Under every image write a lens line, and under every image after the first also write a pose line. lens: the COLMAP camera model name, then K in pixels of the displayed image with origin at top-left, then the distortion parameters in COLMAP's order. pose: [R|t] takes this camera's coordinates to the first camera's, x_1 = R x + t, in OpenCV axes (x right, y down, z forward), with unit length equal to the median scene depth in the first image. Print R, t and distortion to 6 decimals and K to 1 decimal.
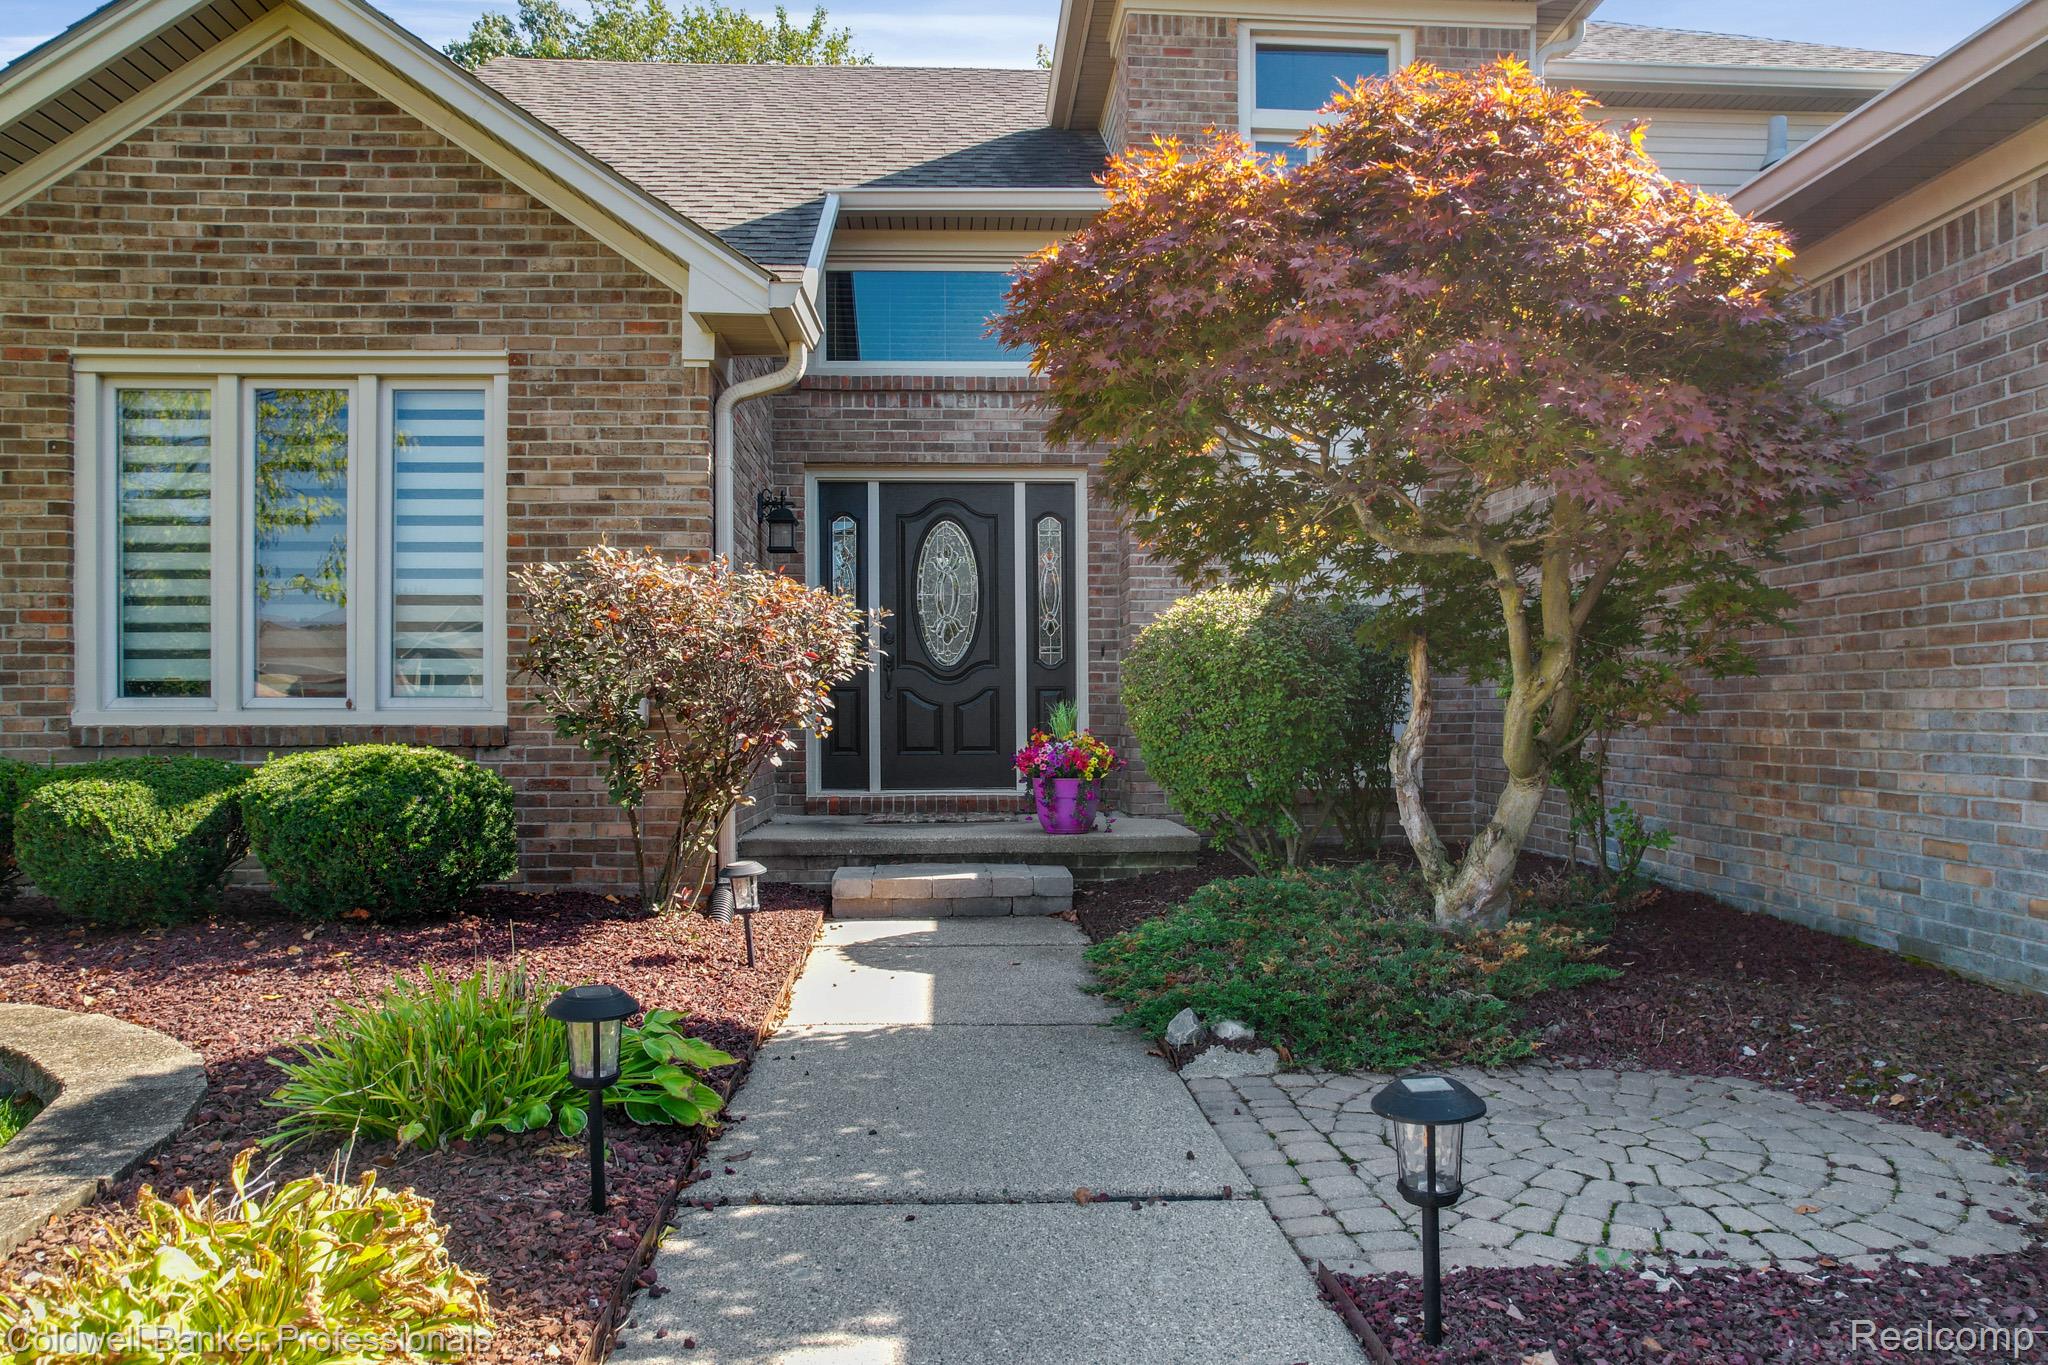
lens RADIAL K [[1347.6, 0, 1023.9], [0, 1347.6, 733.9], [0, 0, 1]] dist [-0.089552, 0.076128]
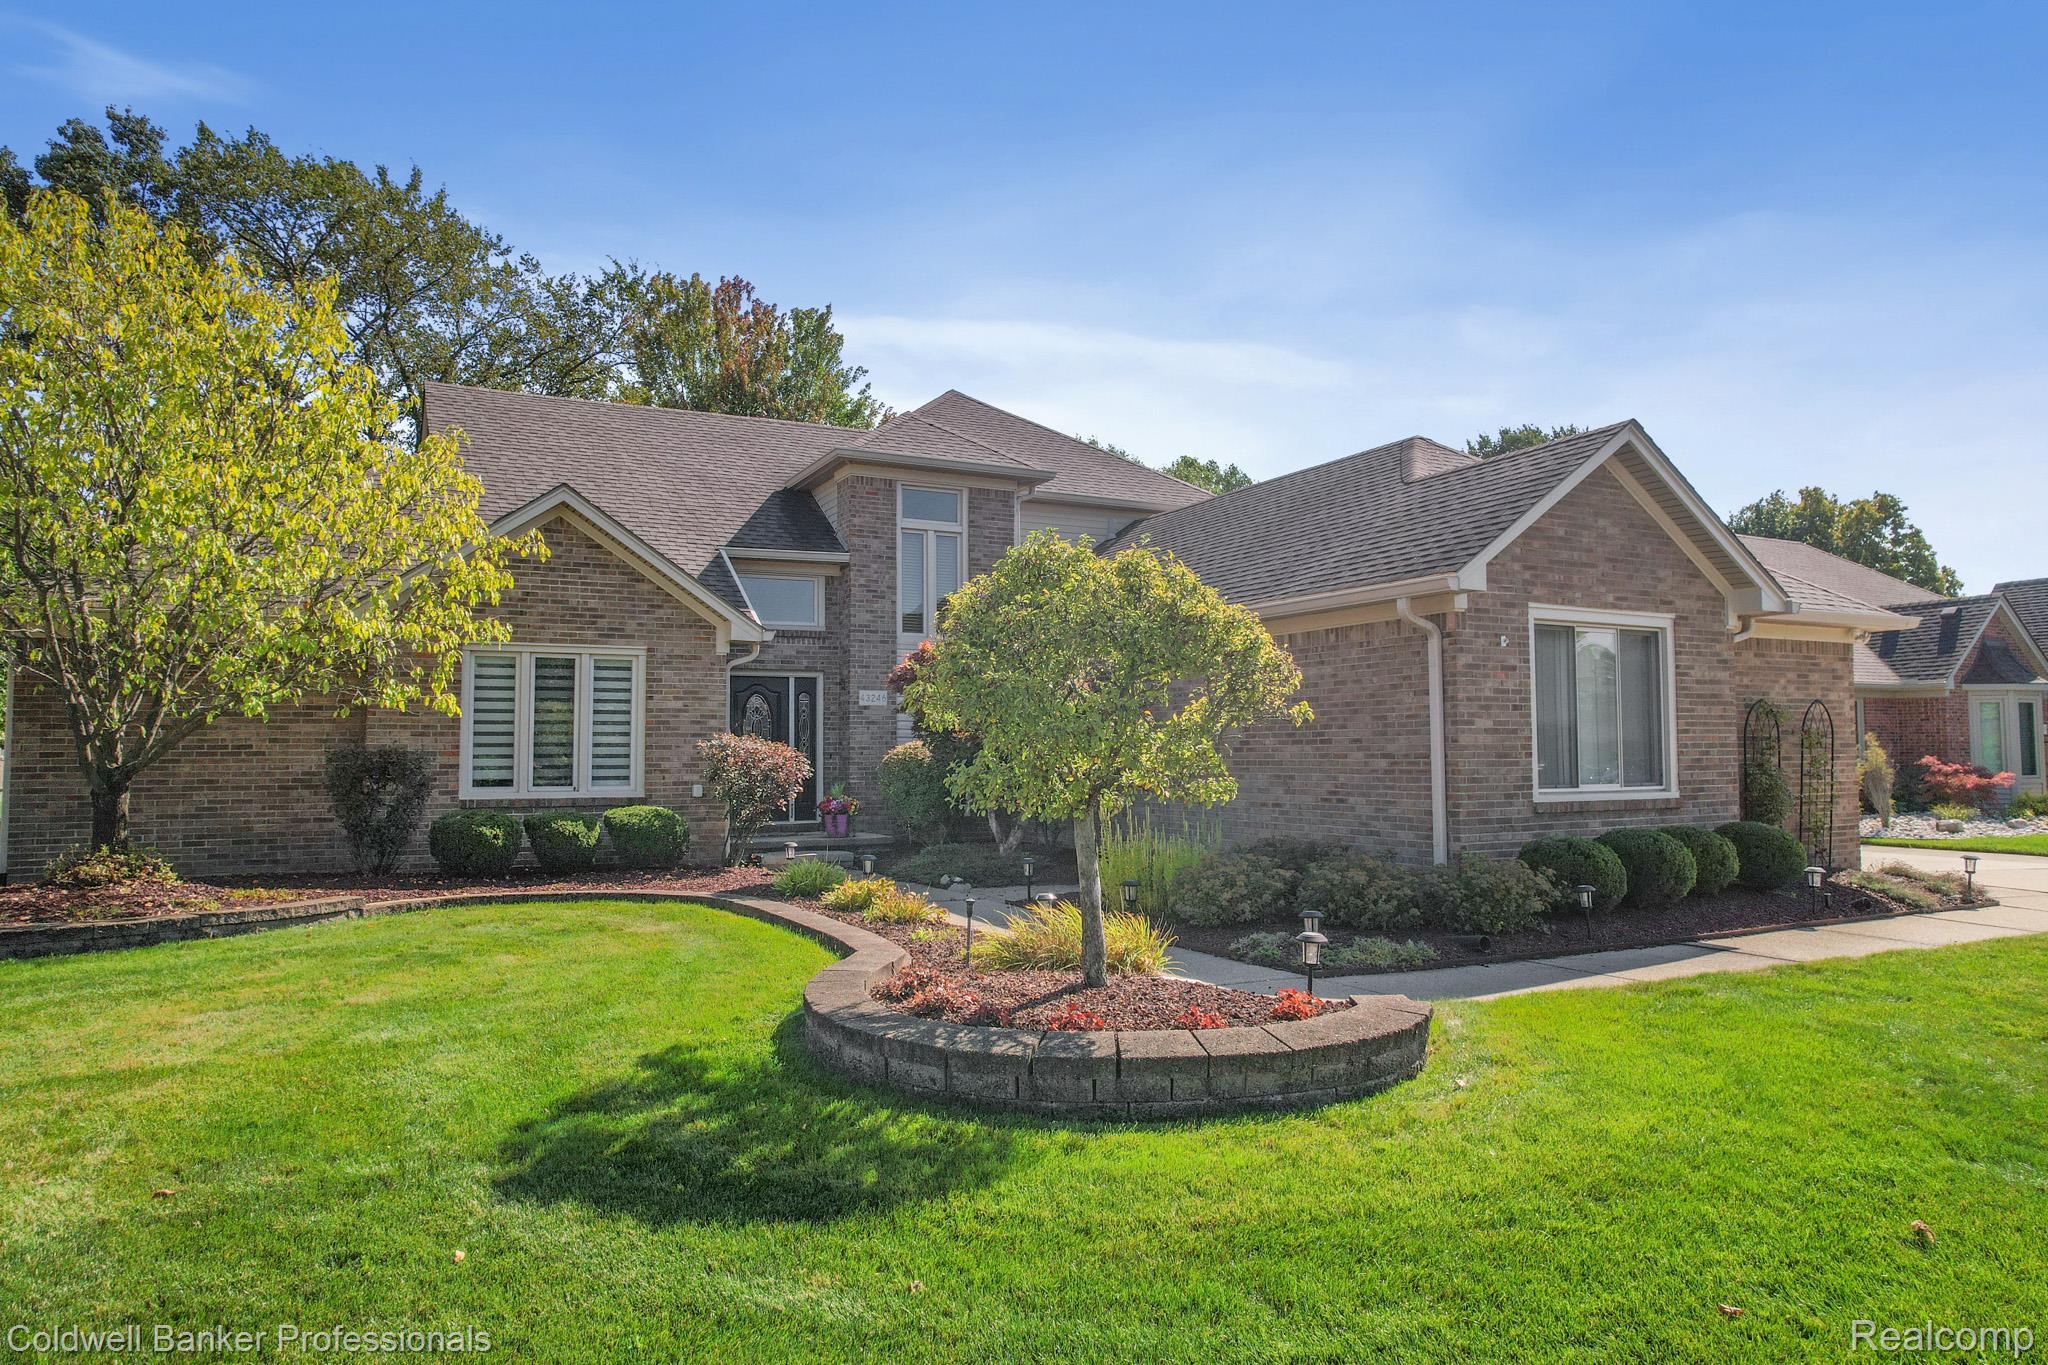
lens RADIAL K [[1334.8, 0, 1026.0], [0, 1334.8, 675.7], [0, 0, 1]] dist [-0.090341, 0.088004]
pose [[0.915548, 0.019615, 0.401731, -0.641605], [0.010625, 0.997282, -0.072909, -0.038548], [-0.402069, 0.071020, 0.912851, -1.359457]]
